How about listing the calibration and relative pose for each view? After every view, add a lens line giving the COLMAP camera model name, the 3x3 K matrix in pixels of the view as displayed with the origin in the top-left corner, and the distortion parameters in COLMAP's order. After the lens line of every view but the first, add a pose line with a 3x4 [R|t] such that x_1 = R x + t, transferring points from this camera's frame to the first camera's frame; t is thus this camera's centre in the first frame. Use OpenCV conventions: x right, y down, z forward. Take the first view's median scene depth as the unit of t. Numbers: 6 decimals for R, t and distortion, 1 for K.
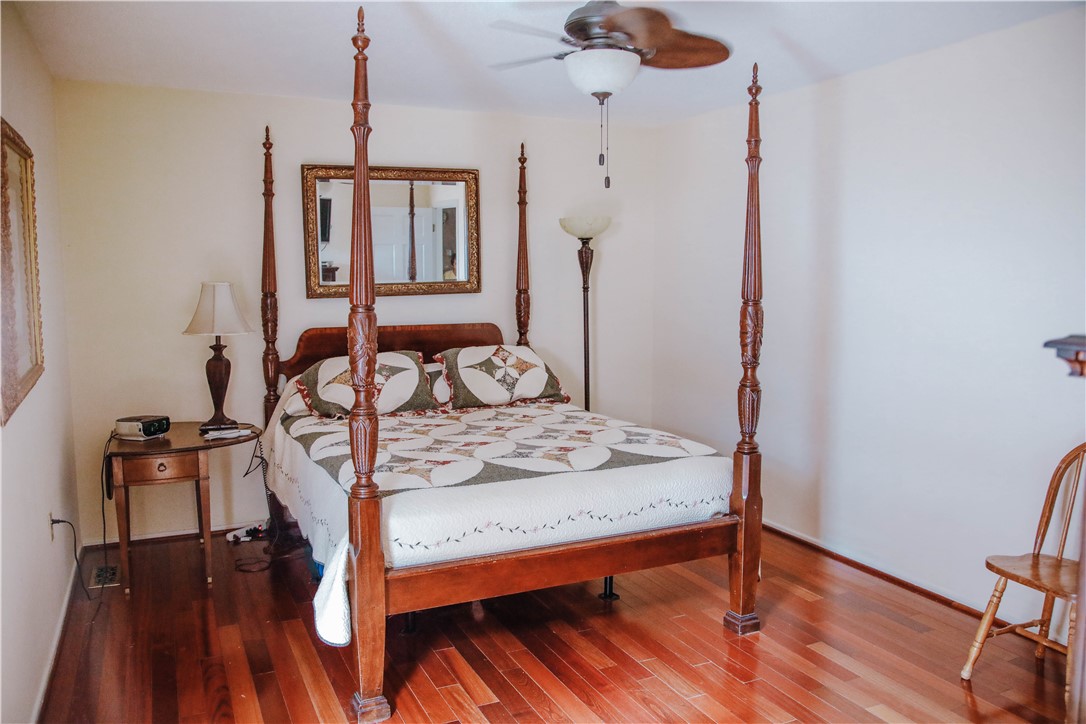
lens RADIAL K [[826.9, 0, 543.0], [0, 826.9, 362.0], [0, 0, 1]] dist [-0.117735, 0.000287]
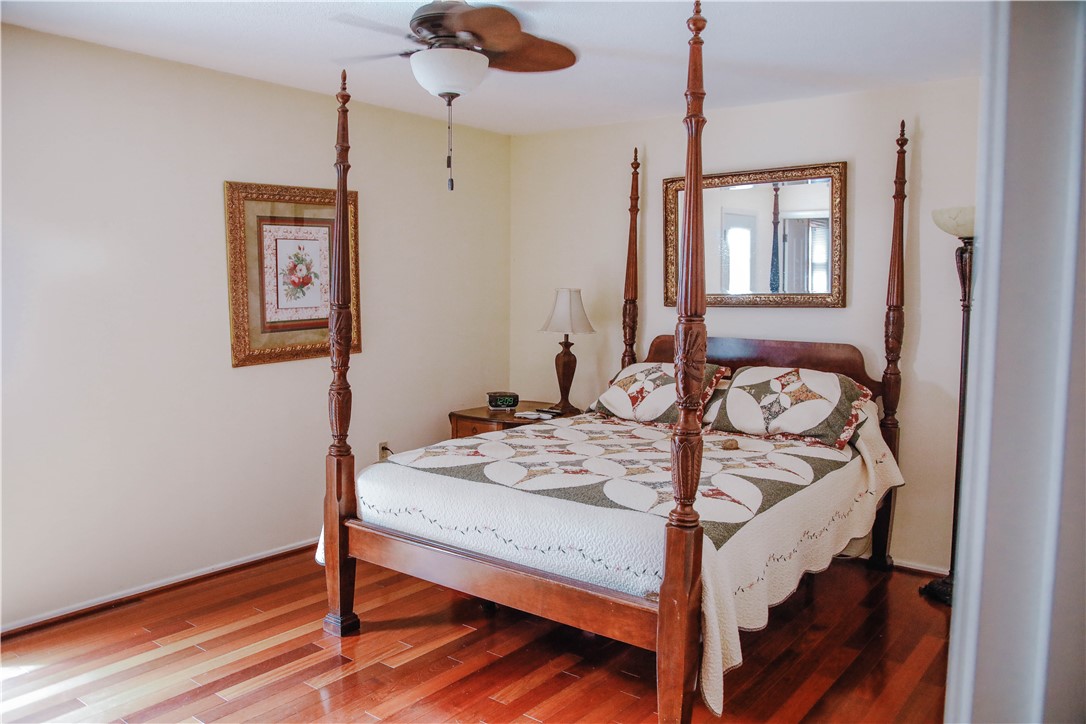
lens RADIAL K [[825.5, 0, 543.0], [0, 825.5, 362.0], [0, 0, 1]] dist [-0.038661, -0.000726]
pose [[0.448964, 0.086992, -0.889305, 0.606444], [-0.102179, 0.993719, 0.045621, -0.040417], [0.887688, 0.070386, 0.455033, 0.394757]]
